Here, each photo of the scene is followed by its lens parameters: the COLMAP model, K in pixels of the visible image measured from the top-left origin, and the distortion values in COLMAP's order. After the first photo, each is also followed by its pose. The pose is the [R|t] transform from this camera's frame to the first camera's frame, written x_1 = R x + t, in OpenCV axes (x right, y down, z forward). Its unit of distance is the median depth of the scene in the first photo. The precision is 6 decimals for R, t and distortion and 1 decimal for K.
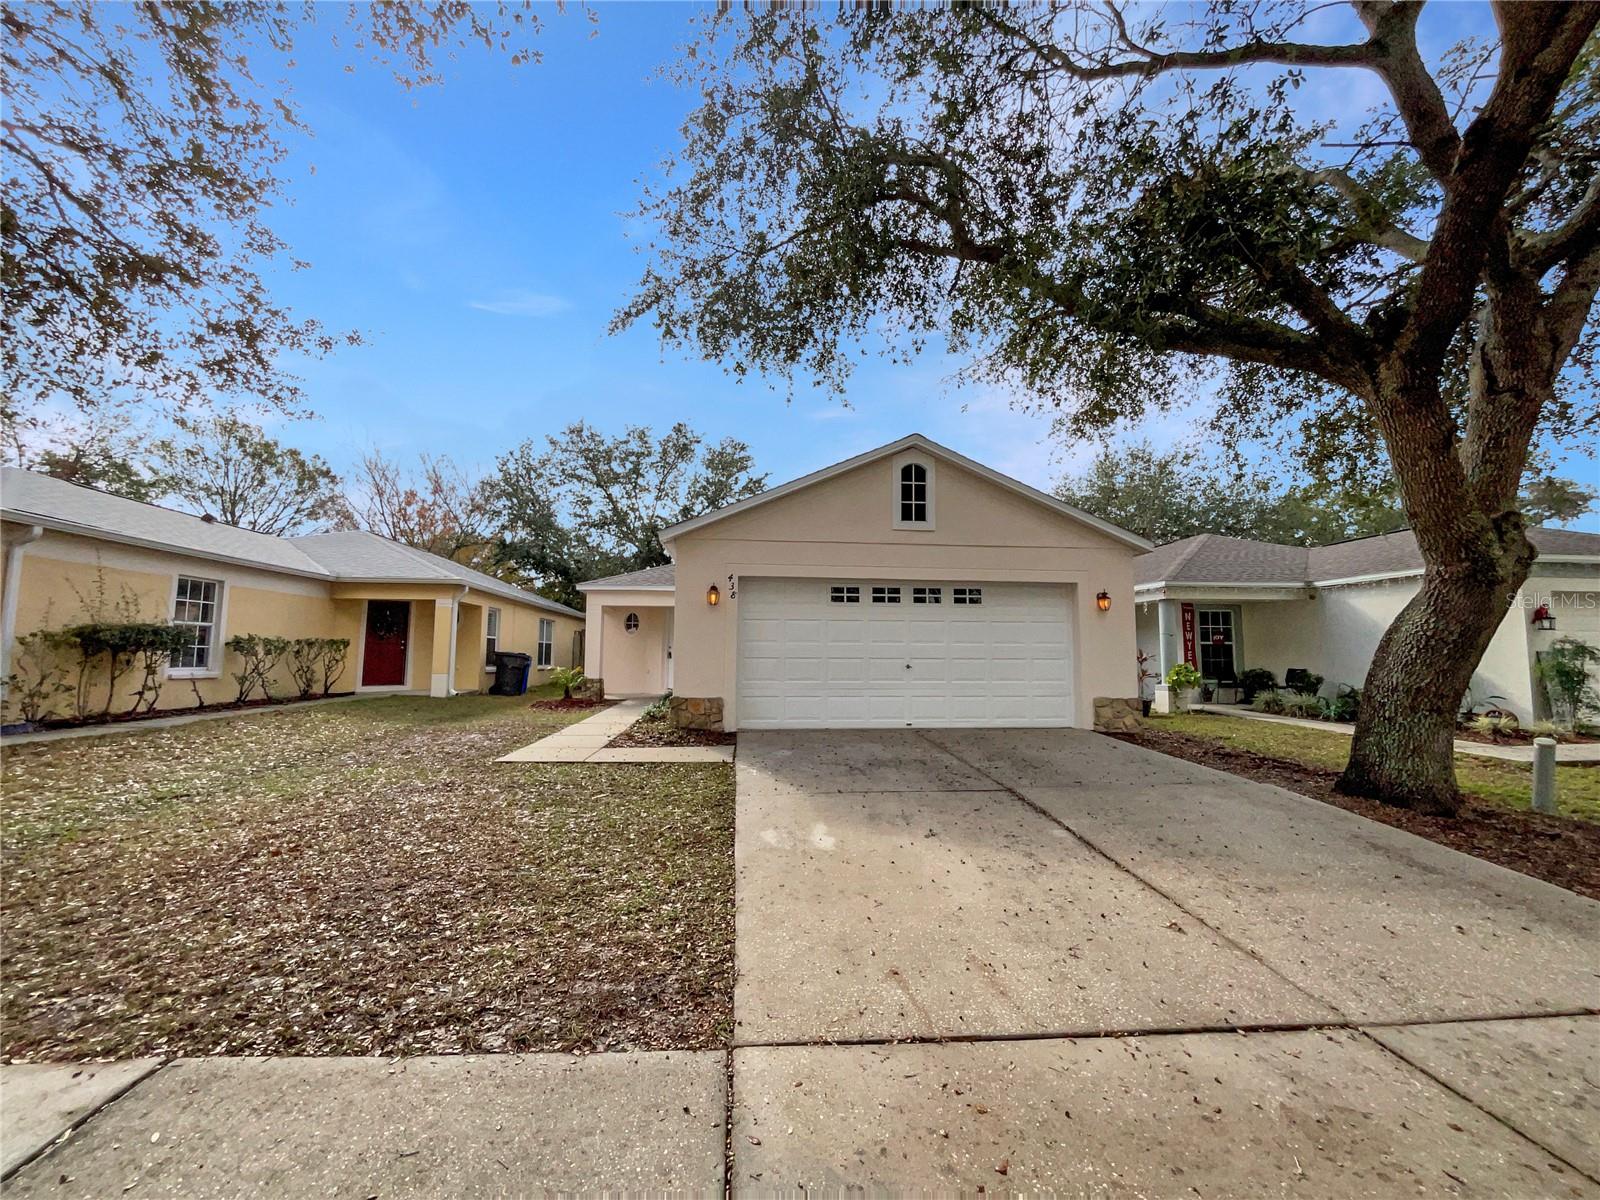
lens RADIAL K [[656.7, 0, 800.0], [0, 656.7, 600.0], [0, 0, 1]] dist [-0.001834, -0.000110]
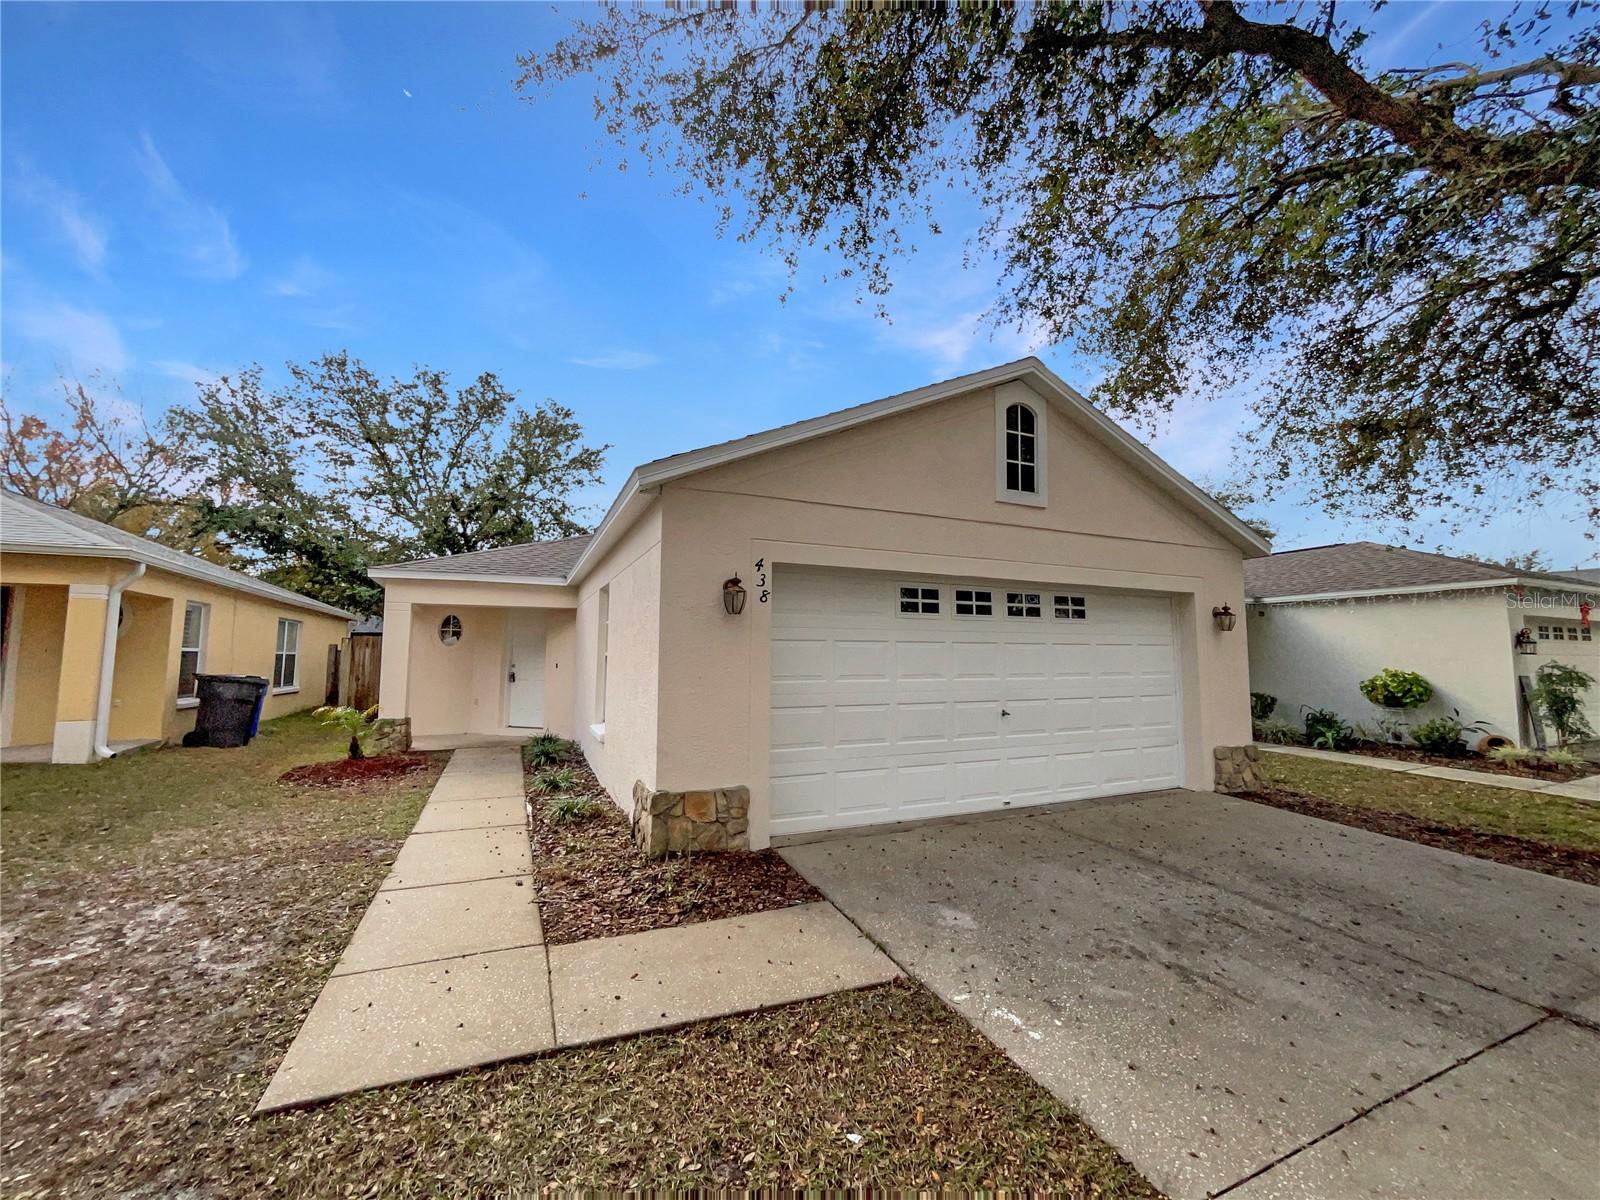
lens RADIAL K [[643.6, 0, 800.0], [0, 643.6, 600.0], [0, 0, 1]] dist [0.000551, 0.000559]
pose [[0.945345, 0.026638, 0.324981, -0.138508], [-0.026386, 0.999638, -0.005183, -0.001396], [-0.325002, -0.003675, 0.945706, 0.266310]]
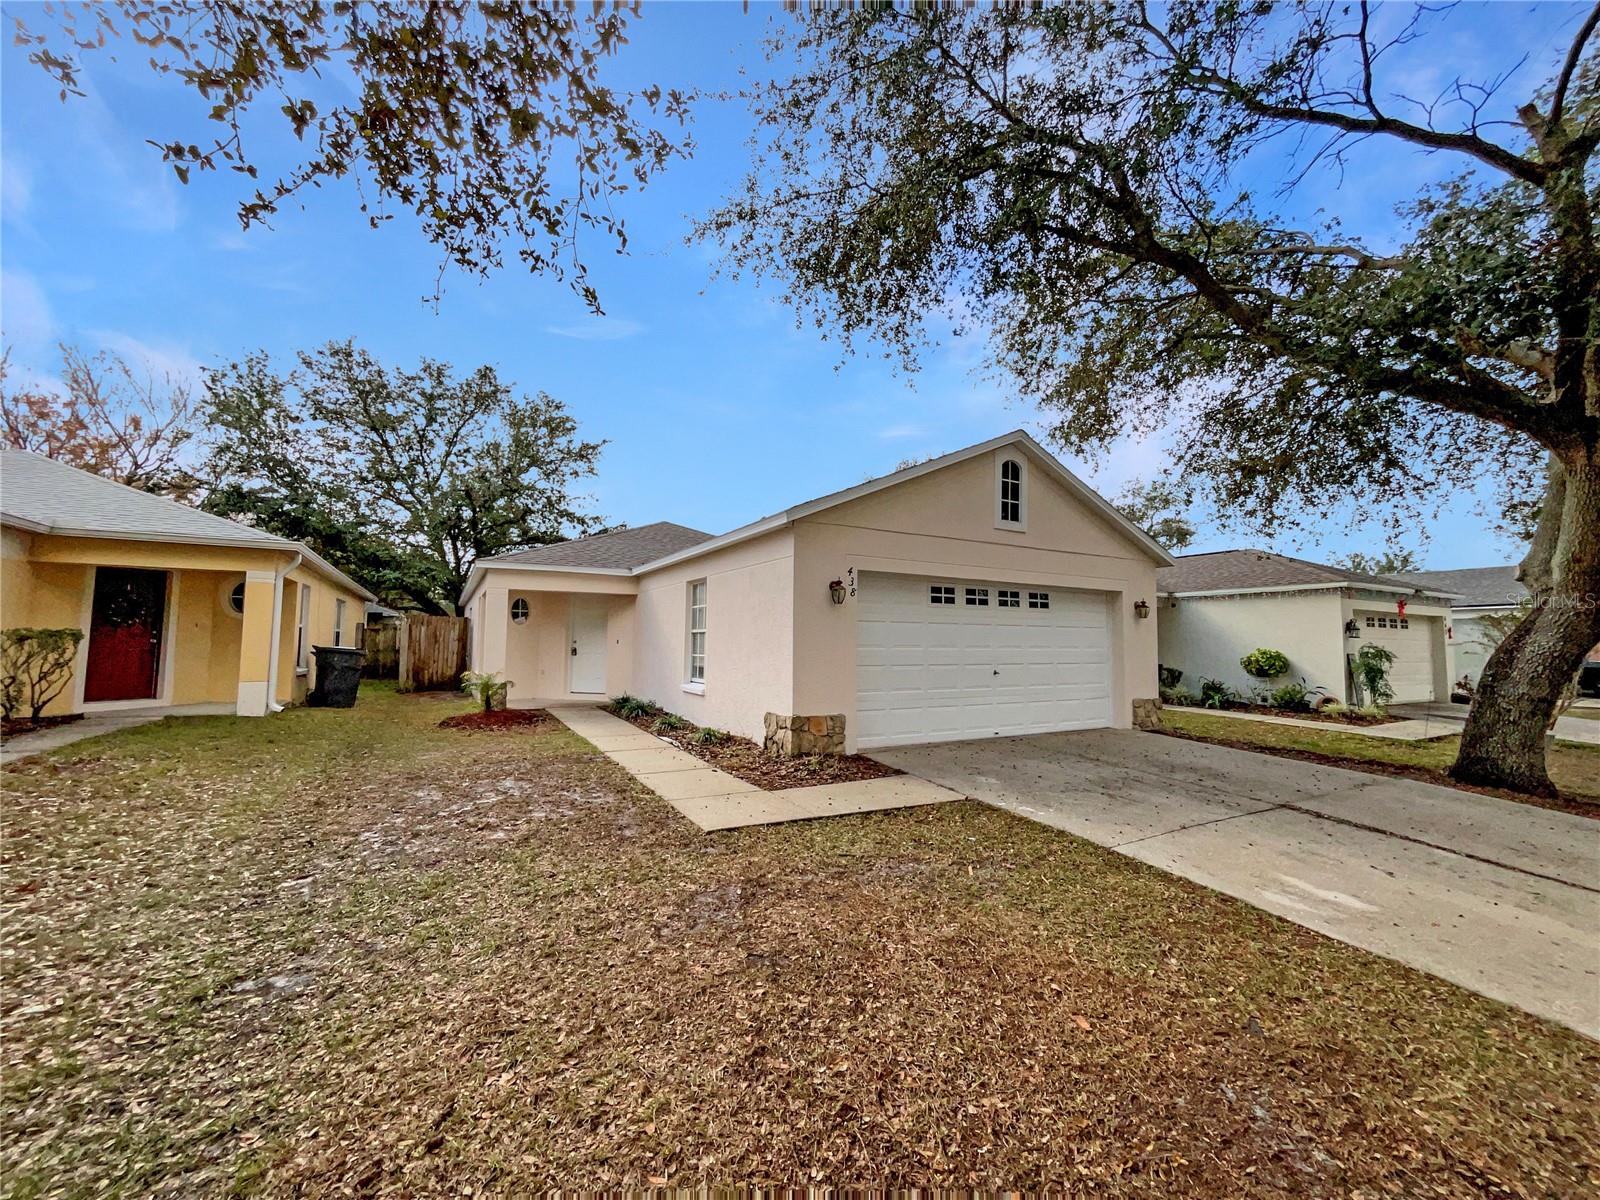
lens RADIAL K [[649.3, 0, 800.0], [0, 649.3, 600.0], [0, 0, 1]] dist [-0.001163, -0.000036]
pose [[0.913011, 0.030259, 0.406810, -0.279376], [-0.040233, 0.999062, 0.015986, -0.004568], [-0.405945, -0.030963, 0.913373, 0.148397]]
